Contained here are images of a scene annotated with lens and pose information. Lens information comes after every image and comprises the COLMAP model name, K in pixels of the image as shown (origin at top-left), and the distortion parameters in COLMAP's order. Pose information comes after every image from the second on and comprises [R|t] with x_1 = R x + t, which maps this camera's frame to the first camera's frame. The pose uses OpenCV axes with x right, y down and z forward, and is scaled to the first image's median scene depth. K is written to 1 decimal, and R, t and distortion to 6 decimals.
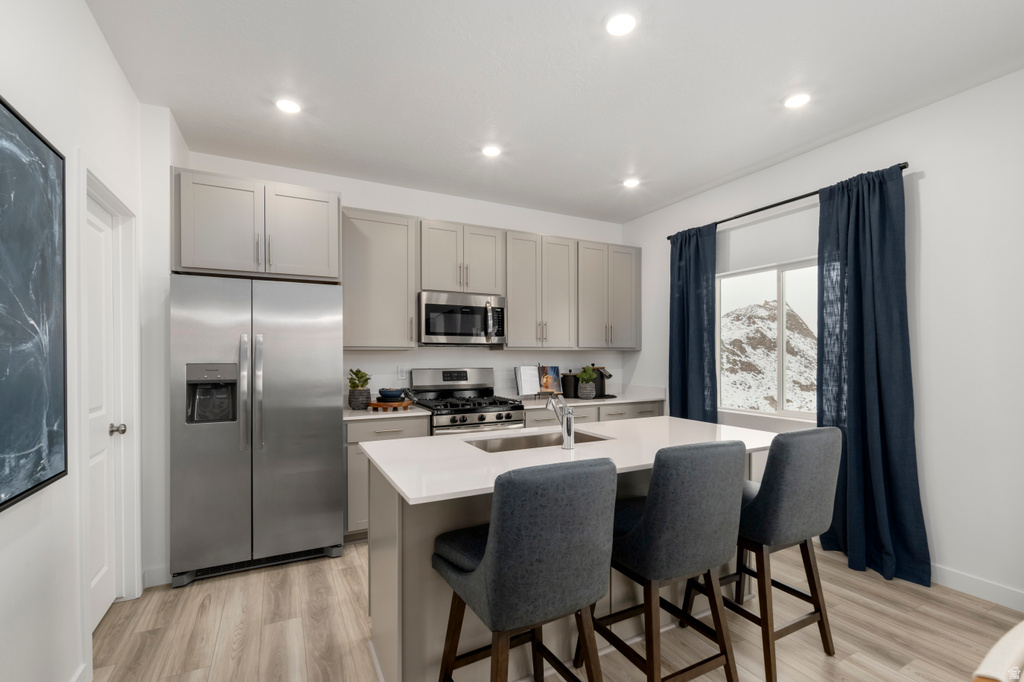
lens RADIAL K [[455.5, 0, 511.0], [0, 455.5, 357.2], [0, 0, 1]] dist [0.031149, -0.000091]
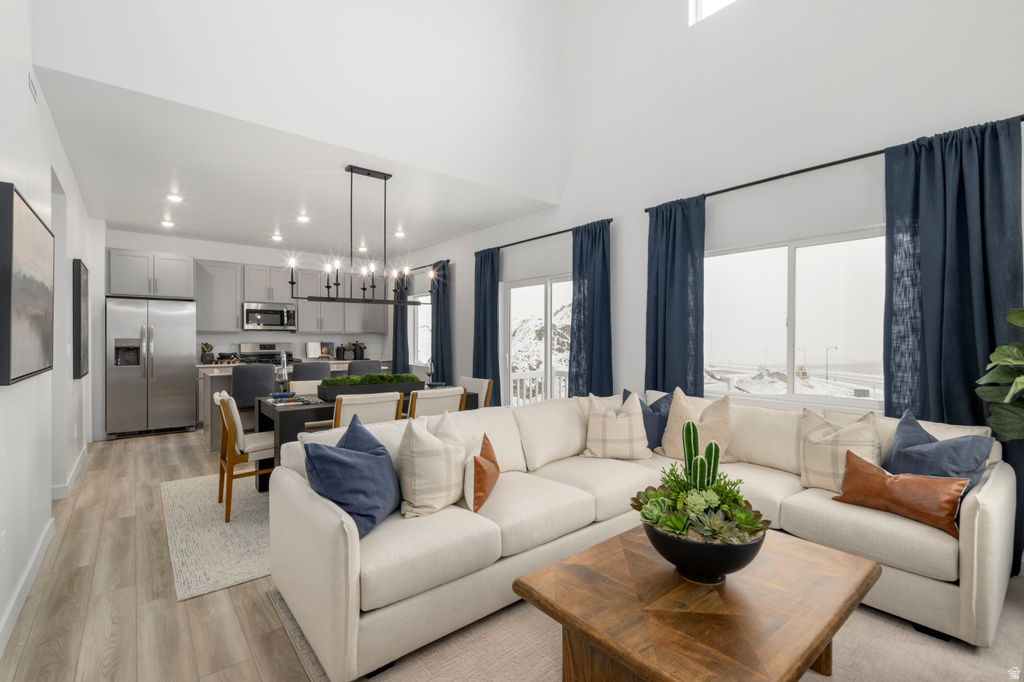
lens RADIAL K [[434.8, 0, 512.0], [0, 434.8, 341.0], [0, 0, 1]] dist [-0.001398, 0.000102]
pose [[0.971059, 0.005216, 0.238783, 0.468574], [-0.006119, 0.999977, 0.003043, 0.005781], [-0.238762, -0.004417, 0.971068, -1.063231]]
